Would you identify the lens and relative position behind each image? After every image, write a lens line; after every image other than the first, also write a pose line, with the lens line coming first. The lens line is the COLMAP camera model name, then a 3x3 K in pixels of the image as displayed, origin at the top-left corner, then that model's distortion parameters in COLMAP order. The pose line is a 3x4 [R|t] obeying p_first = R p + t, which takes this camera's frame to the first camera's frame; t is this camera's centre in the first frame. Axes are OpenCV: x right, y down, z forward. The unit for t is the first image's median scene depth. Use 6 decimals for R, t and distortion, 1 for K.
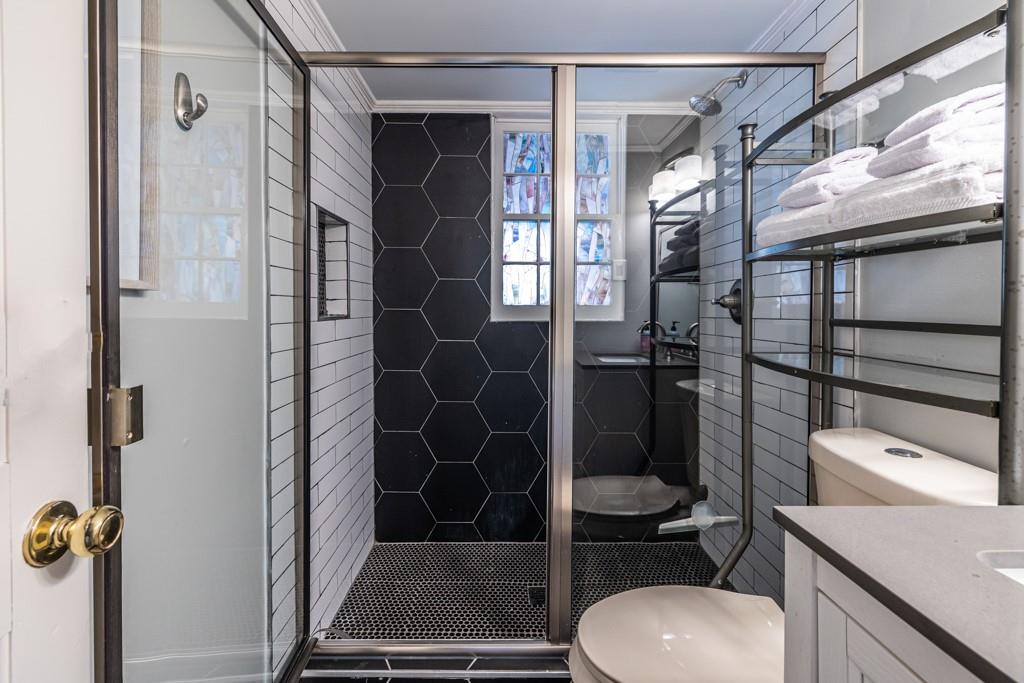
lens RADIAL K [[456.4, 0, 521.5], [0, 456.4, 316.9], [0, 0, 1]] dist [0.002242, 0.000150]
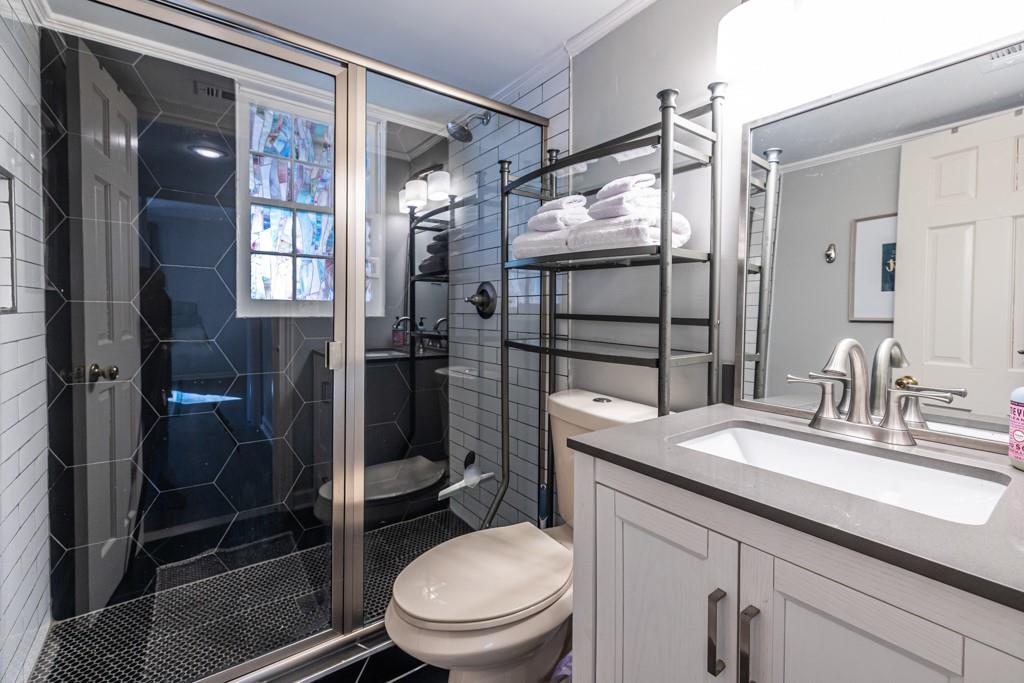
lens RADIAL K [[456.4, 0, 521.5], [0, 456.4, 316.9], [0, 0, 1]] dist [0.002242, 0.000150]
pose [[0.796634, -0.002248, 0.604458, -0.173698], [0.001252, 0.999997, 0.002068, 0.008509], [-0.604461, -0.000891, 0.796634, -0.030372]]
